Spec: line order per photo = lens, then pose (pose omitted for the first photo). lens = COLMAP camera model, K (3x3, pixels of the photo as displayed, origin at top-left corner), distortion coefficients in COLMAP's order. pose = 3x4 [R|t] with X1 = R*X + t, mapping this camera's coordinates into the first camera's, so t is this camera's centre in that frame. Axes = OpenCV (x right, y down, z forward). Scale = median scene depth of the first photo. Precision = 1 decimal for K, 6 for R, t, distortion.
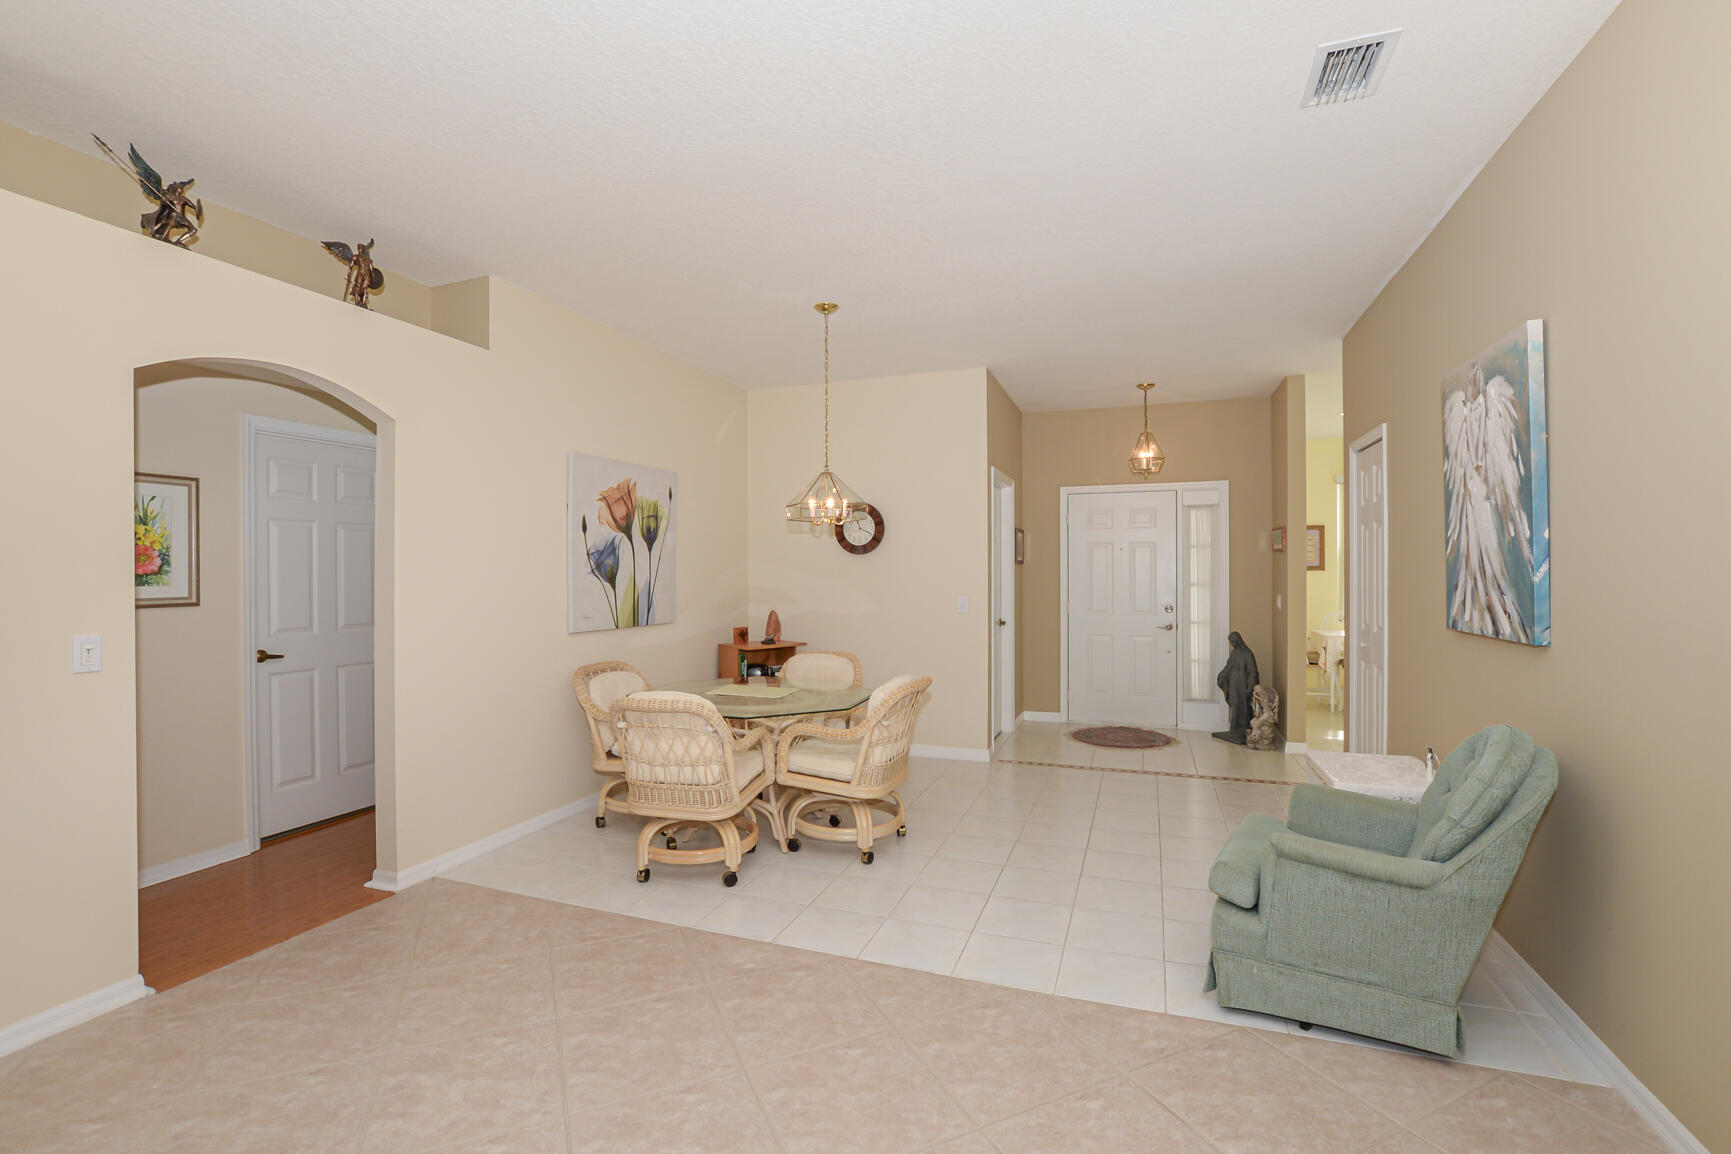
lens RADIAL K [[781.8, 0, 865.5], [0, 781.8, 577.0], [0, 0, 1]] dist [-0.018926, 0.000468]
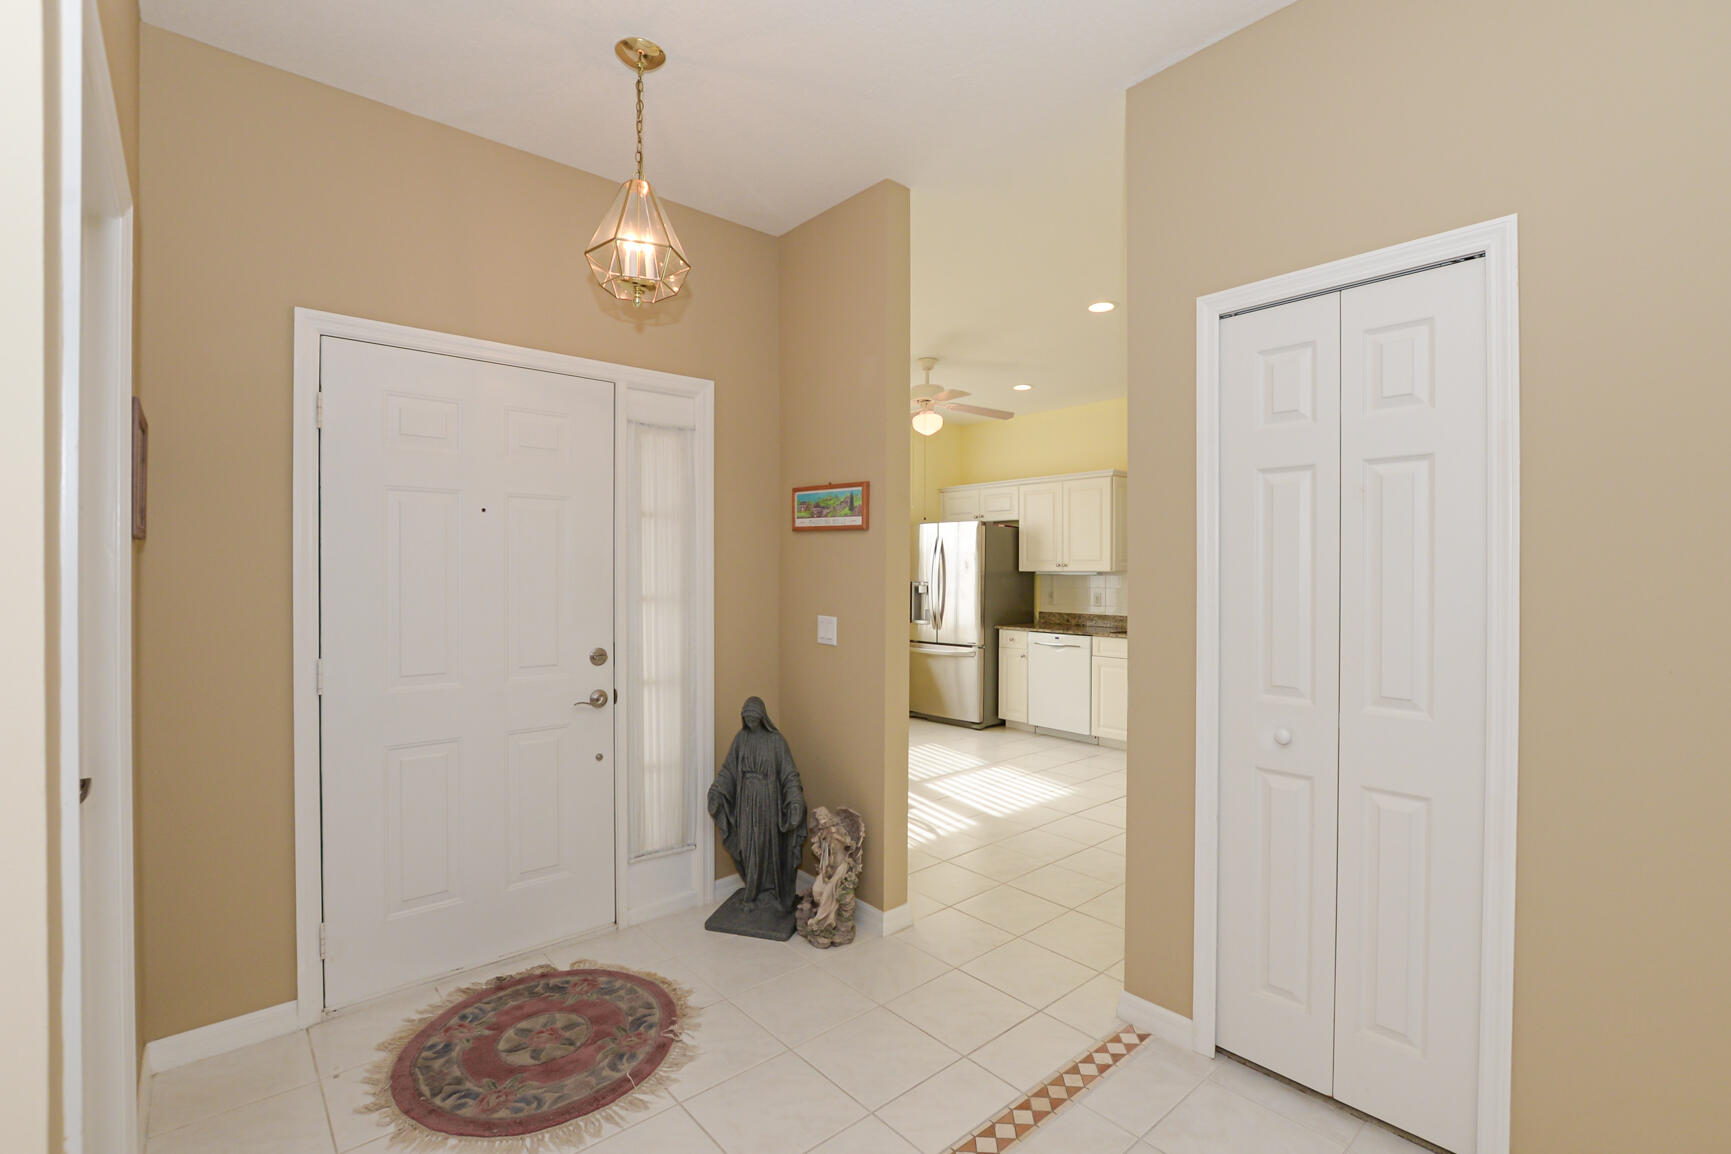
lens RADIAL K [[781.8, 0, 865.5], [0, 781.8, 577.0], [0, 0, 1]] dist [-0.018926, 0.000468]
pose [[0.483286, -0.003482, 0.875455, 0.087811], [0.002019, 0.999994, 0.002862, -0.004156], [-0.875460, 0.000384, 0.483290, 0.675897]]
